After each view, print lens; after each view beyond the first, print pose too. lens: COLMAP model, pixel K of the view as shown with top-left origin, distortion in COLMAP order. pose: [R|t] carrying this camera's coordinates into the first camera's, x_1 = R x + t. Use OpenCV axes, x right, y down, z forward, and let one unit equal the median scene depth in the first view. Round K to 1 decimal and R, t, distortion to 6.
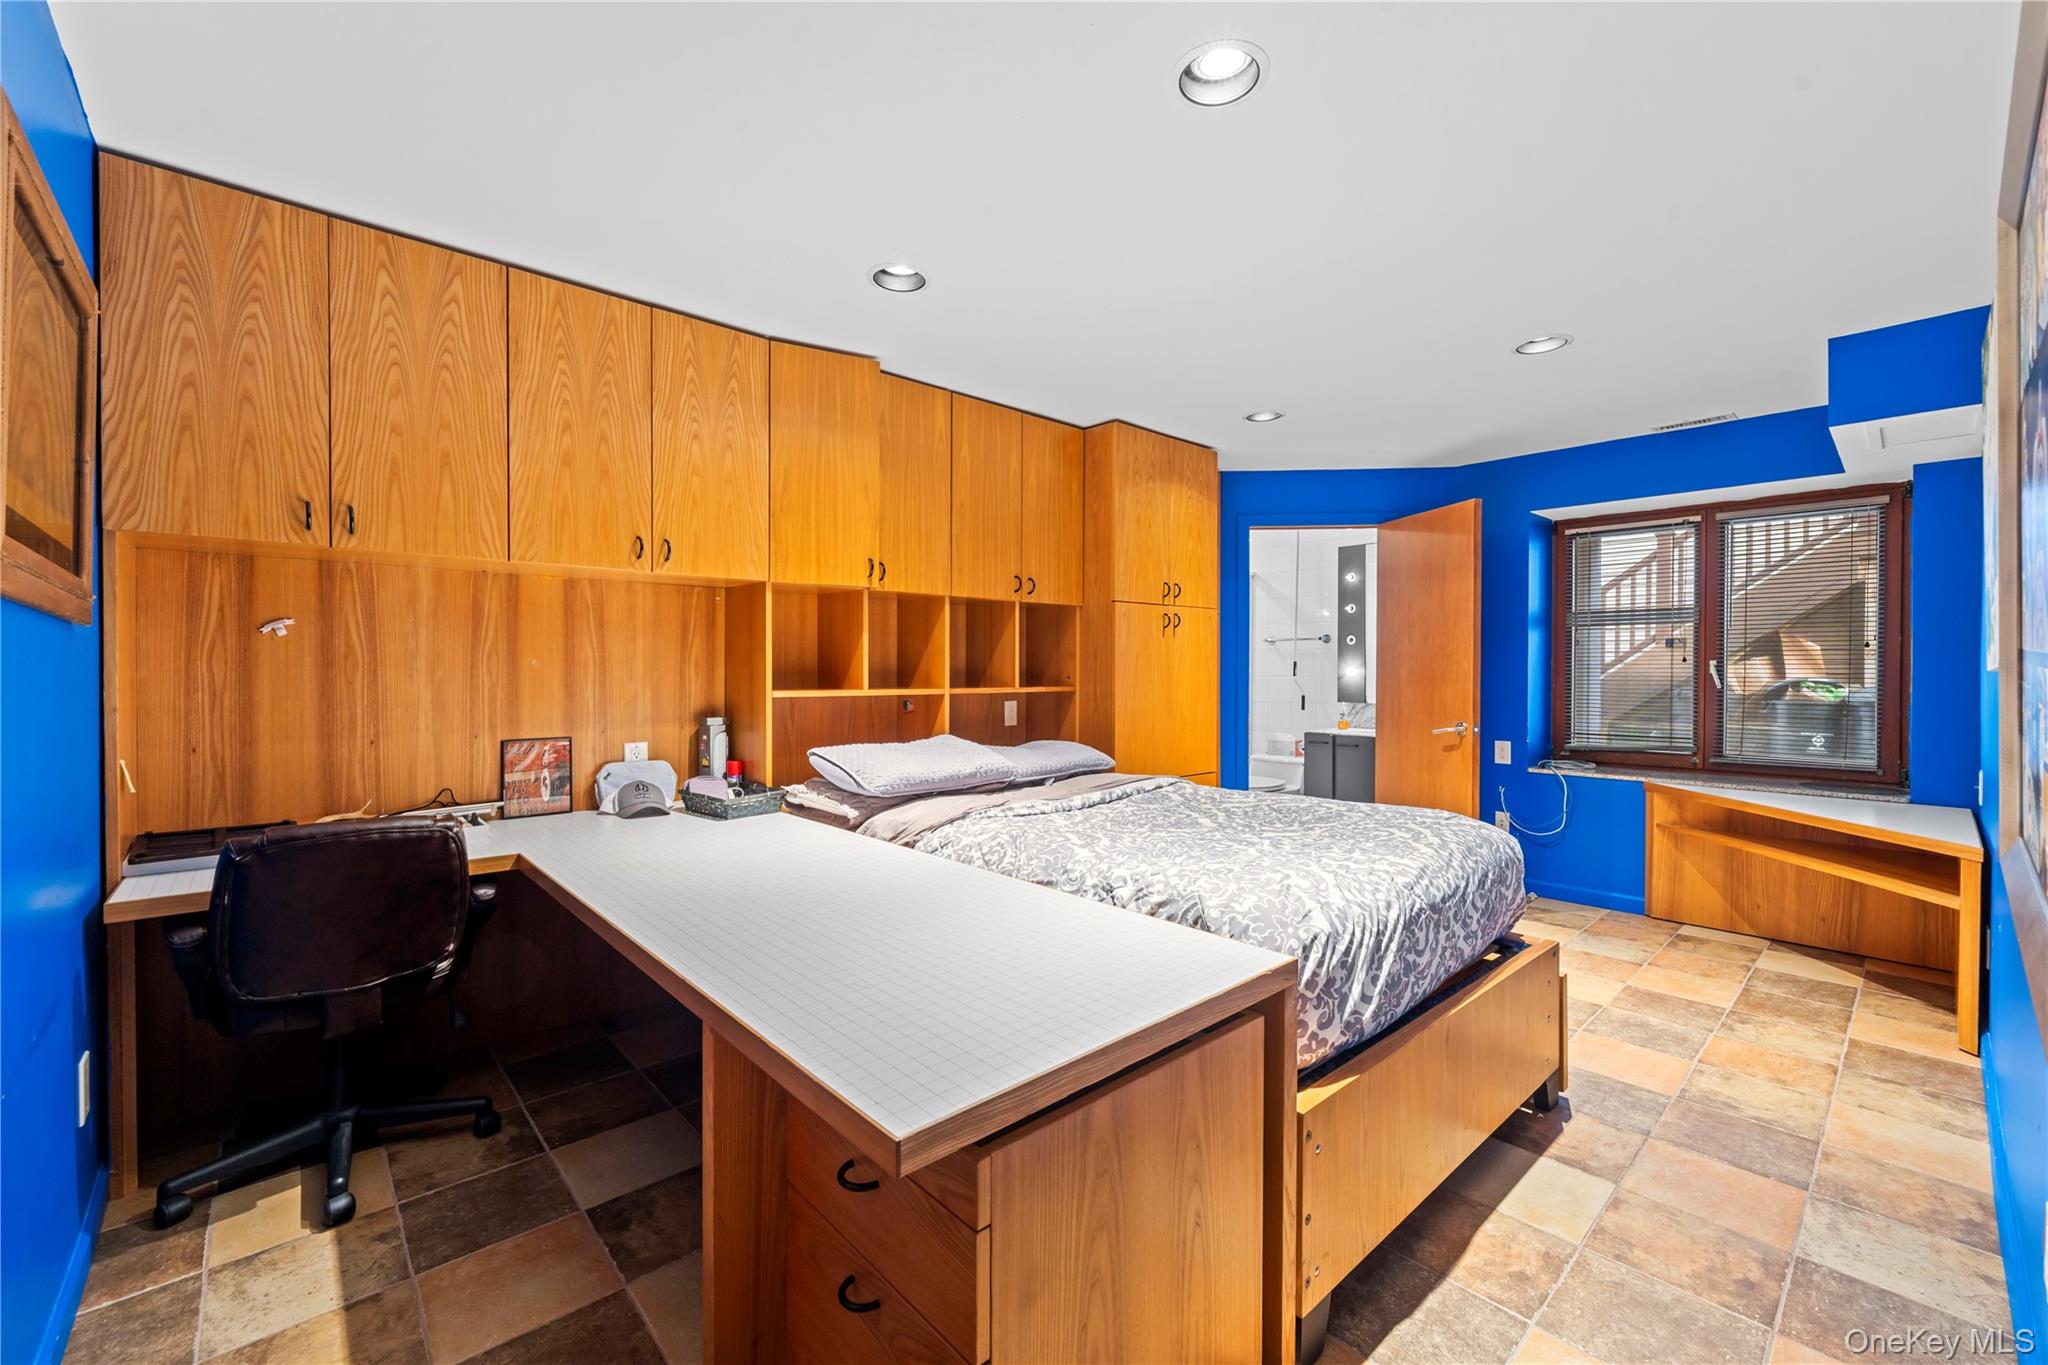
lens RADIAL K [[834.2, 0, 1019.1], [0, 834.2, 678.6], [0, 0, 1]] dist [0.011486, 0.000502]
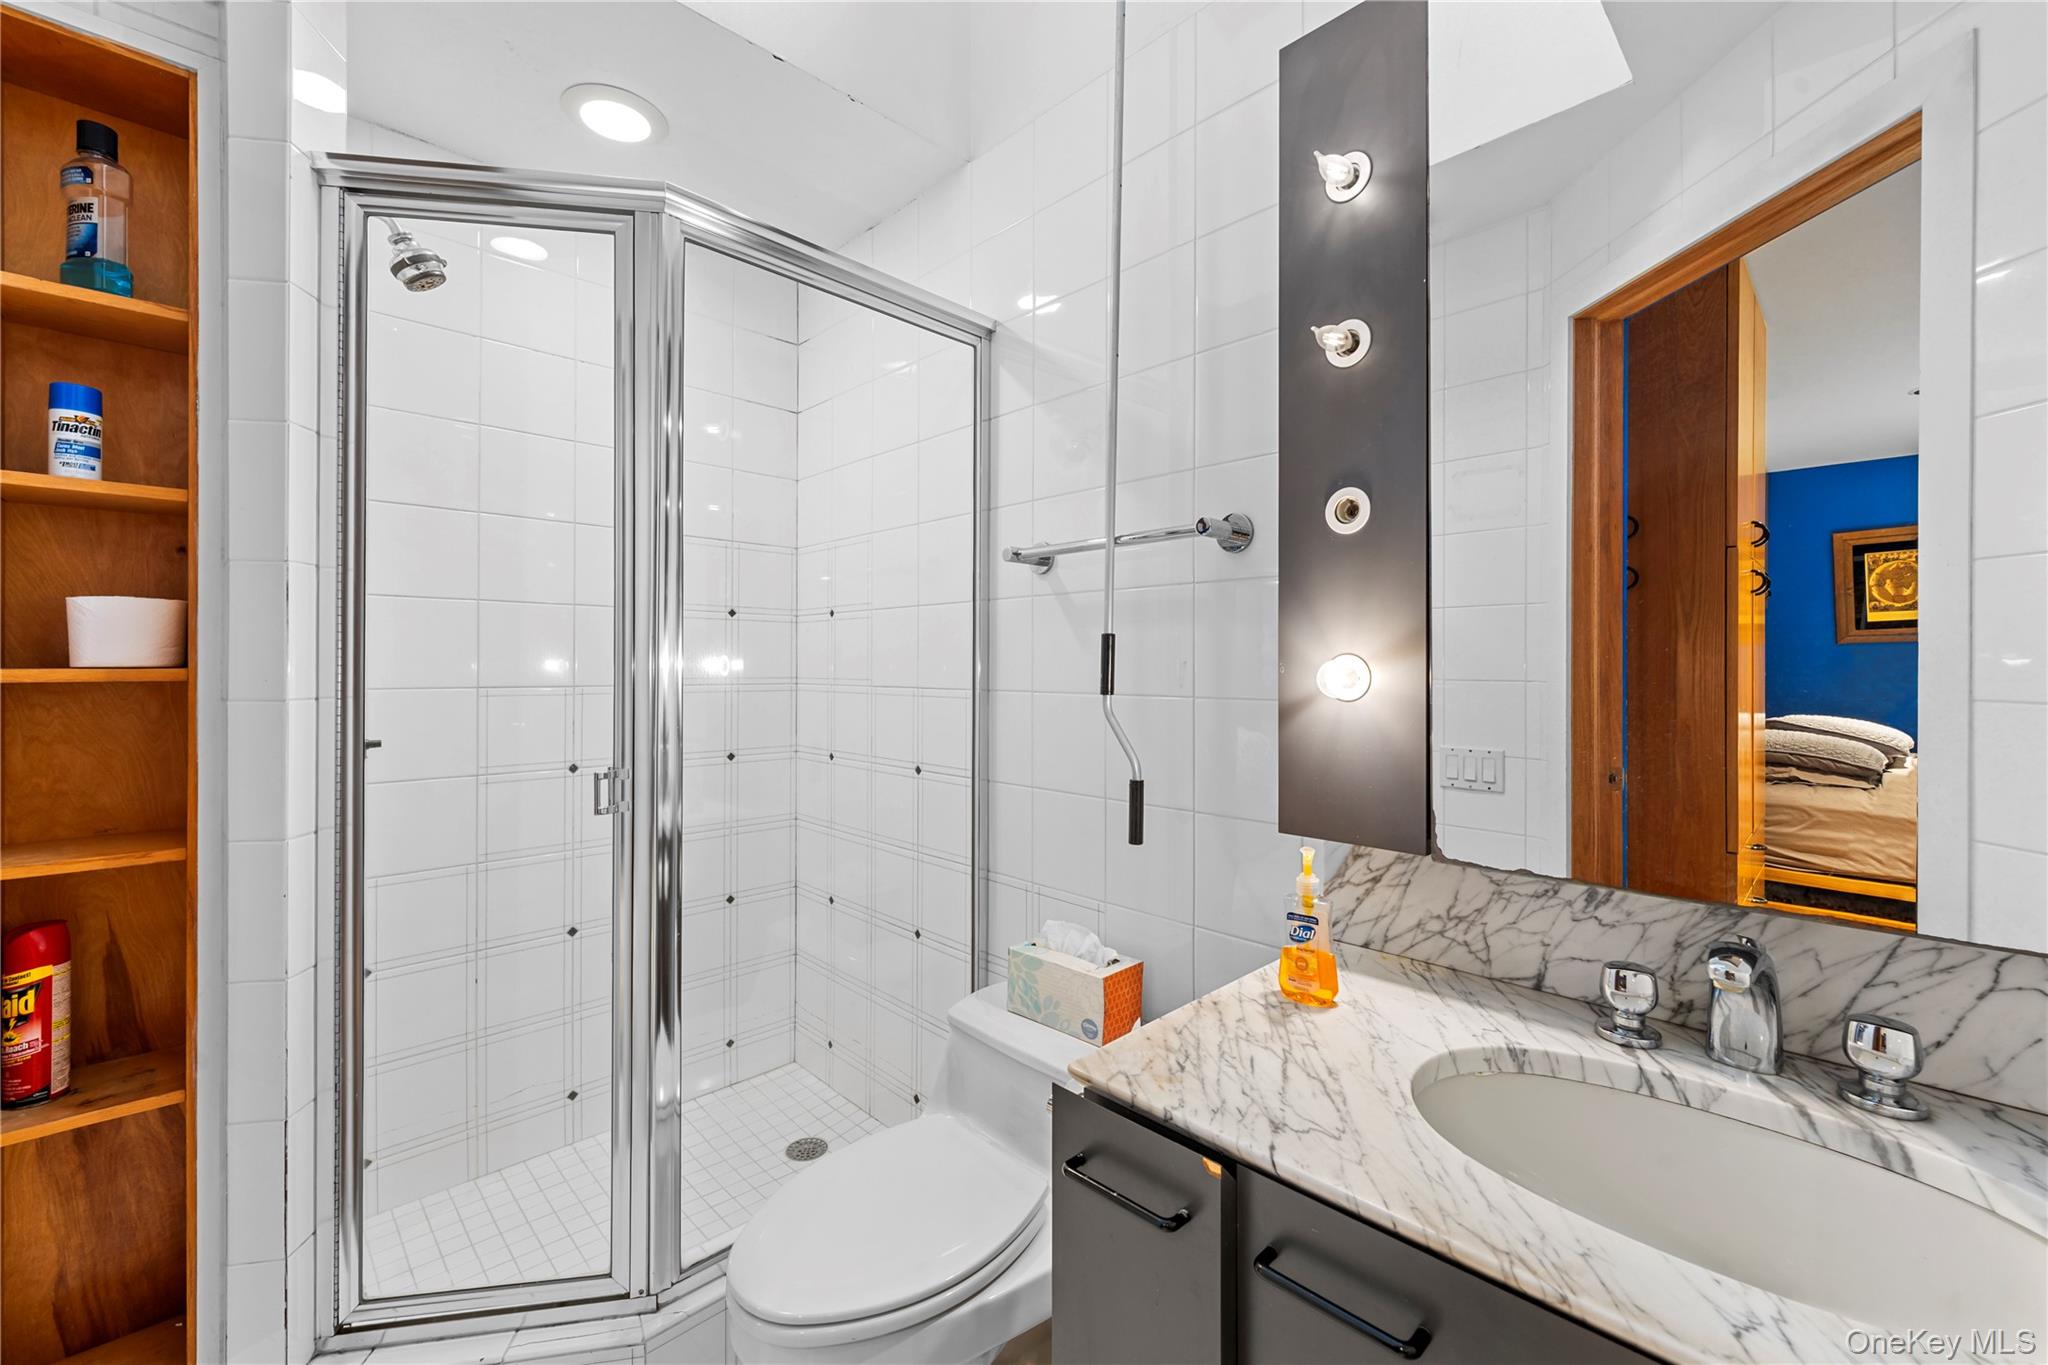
lens RADIAL K [[834.2, 0, 1029.3], [0, 834.2, 672.9], [0, 0, 1]] dist [0.011486, 0.000502]
pose [[0.998948, -0.002668, 0.045790, 0.314493], [0.002600, 0.999995, 0.001550, -0.010565], [-0.045794, -0.001429, 0.998950, 0.808406]]
